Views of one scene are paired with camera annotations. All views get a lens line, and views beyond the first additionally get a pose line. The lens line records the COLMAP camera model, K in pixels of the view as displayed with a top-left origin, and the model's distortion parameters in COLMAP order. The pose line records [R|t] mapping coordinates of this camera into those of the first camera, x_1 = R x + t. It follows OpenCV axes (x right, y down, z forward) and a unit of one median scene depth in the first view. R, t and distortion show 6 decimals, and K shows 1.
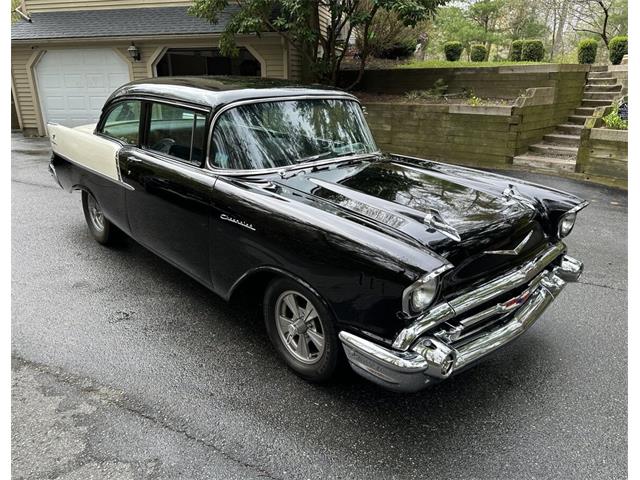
lens RADIAL K [[513.2, 0, 320.0], [0, 513.2, 240.0], [0, 0, 1]] dist [0.044261, -0.065111]
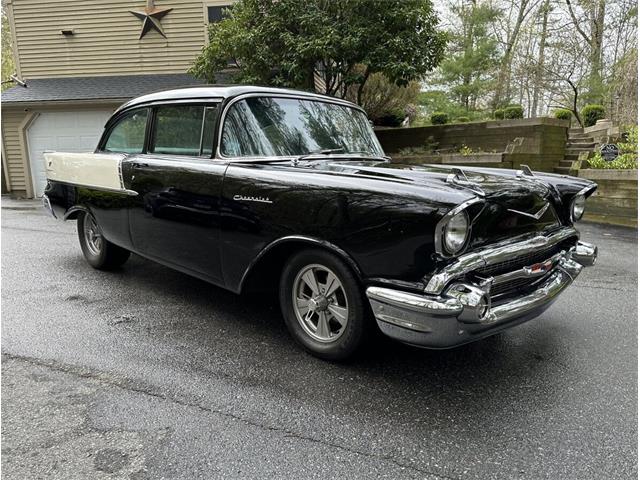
lens RADIAL K [[511.6, 0, 347.4], [0, 511.6, 255.2], [0, 0, 1]] dist [0.057931, -0.084179]
pose [[0.997091, -0.018119, 0.074042, -0.046158], [0.028878, 0.988726, -0.146928, 0.178703], [-0.070545, 0.148639, 0.986372, 0.041143]]
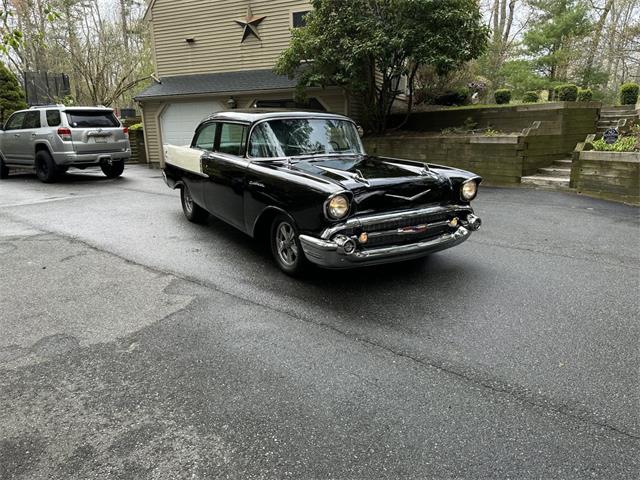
lens RADIAL K [[519.9, 0, 320.5], [0, 519.9, 236.3], [0, 0, 1]] dist [0.064811, -0.120116]
pose [[0.980166, 0.024751, -0.196625, 0.325362], [-0.046874, 0.992972, -0.108669, 0.262226], [0.192553, 0.115731, 0.974438, -0.523981]]
